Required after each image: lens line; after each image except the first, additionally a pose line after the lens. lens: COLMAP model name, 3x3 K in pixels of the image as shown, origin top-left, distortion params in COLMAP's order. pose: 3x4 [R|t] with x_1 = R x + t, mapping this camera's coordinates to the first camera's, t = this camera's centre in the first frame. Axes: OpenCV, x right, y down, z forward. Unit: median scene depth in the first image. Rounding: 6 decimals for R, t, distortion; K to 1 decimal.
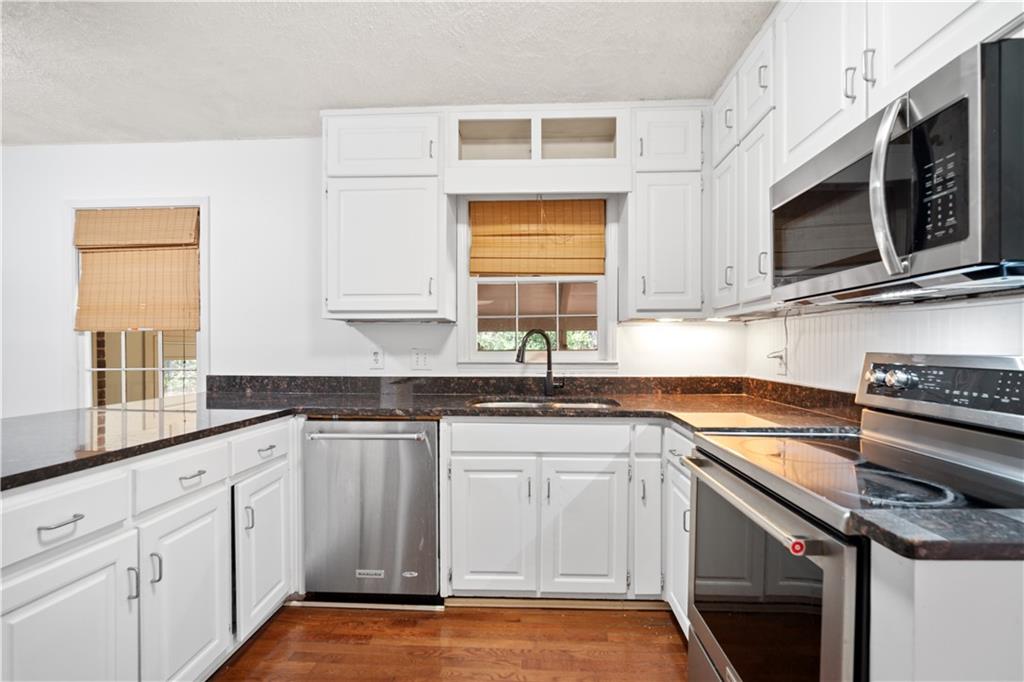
lens RADIAL K [[457.9, 0, 512.0], [0, 457.9, 349.7], [0, 0, 1]] dist [-0.001618, -0.000049]
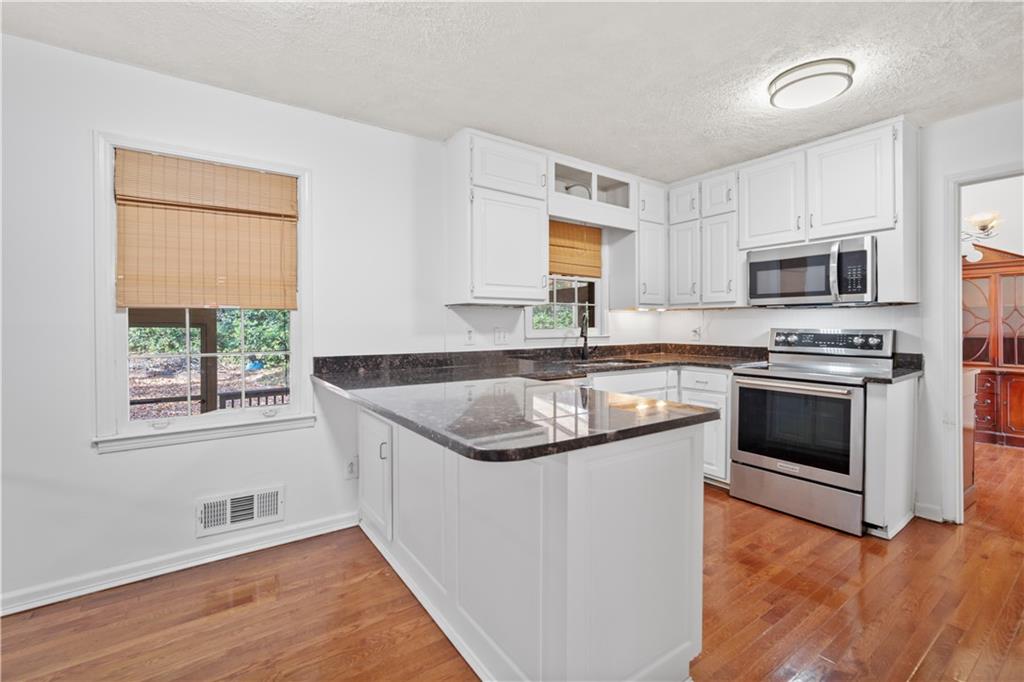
lens RADIAL K [[452.2, 0, 512.5], [0, 452.2, 325.2], [0, 0, 1]] dist [-0.001139, -0.000097]
pose [[0.785825, -0.002291, 0.618444, -0.985833], [0.005267, 0.999982, -0.002989, -0.005345], [-0.618426, 0.005606, 0.785823, 0.005969]]
